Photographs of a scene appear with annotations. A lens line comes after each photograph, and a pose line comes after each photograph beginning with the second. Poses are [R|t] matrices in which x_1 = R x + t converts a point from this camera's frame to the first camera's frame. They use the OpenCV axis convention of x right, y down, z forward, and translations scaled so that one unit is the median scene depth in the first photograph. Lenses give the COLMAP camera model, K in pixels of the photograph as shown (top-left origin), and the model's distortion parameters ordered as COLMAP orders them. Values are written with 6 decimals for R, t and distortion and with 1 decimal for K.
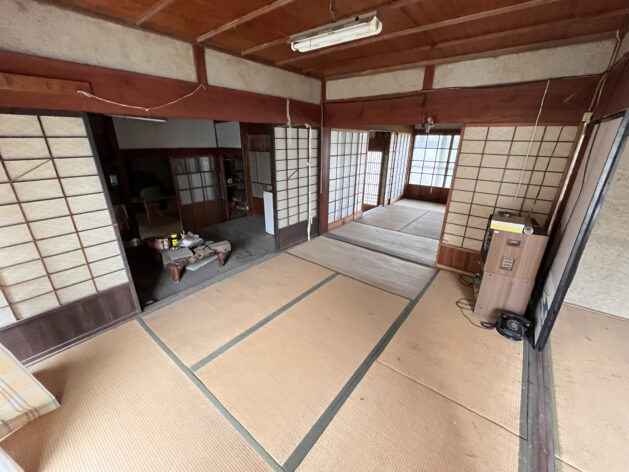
lens RADIAL K [[255.0, 0, 312.9], [0, 255.0, 239.2], [0, 0, 1]] dist [0.001014, -0.000532]
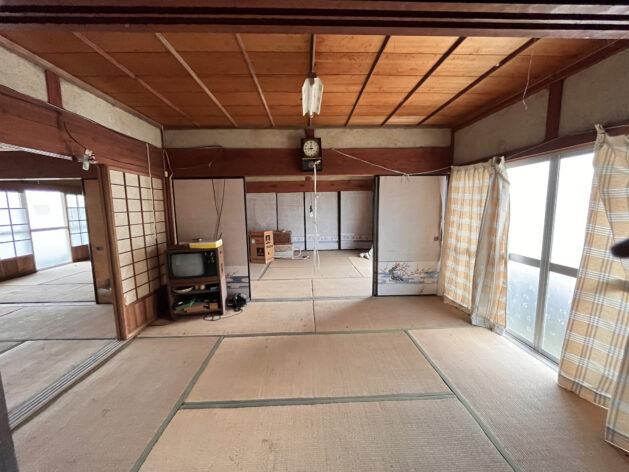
lens RADIAL K [[255.0, 0, 316.5], [0, 255.0, 236.3], [0, 0, 1]] dist [0.001014, -0.000532]
pose [[-0.655534, -0.092542, 0.749474, -0.261151], [0.279689, 0.892132, 0.354788, -0.168557], [-0.701462, 0.442195, -0.558940, 0.530648]]
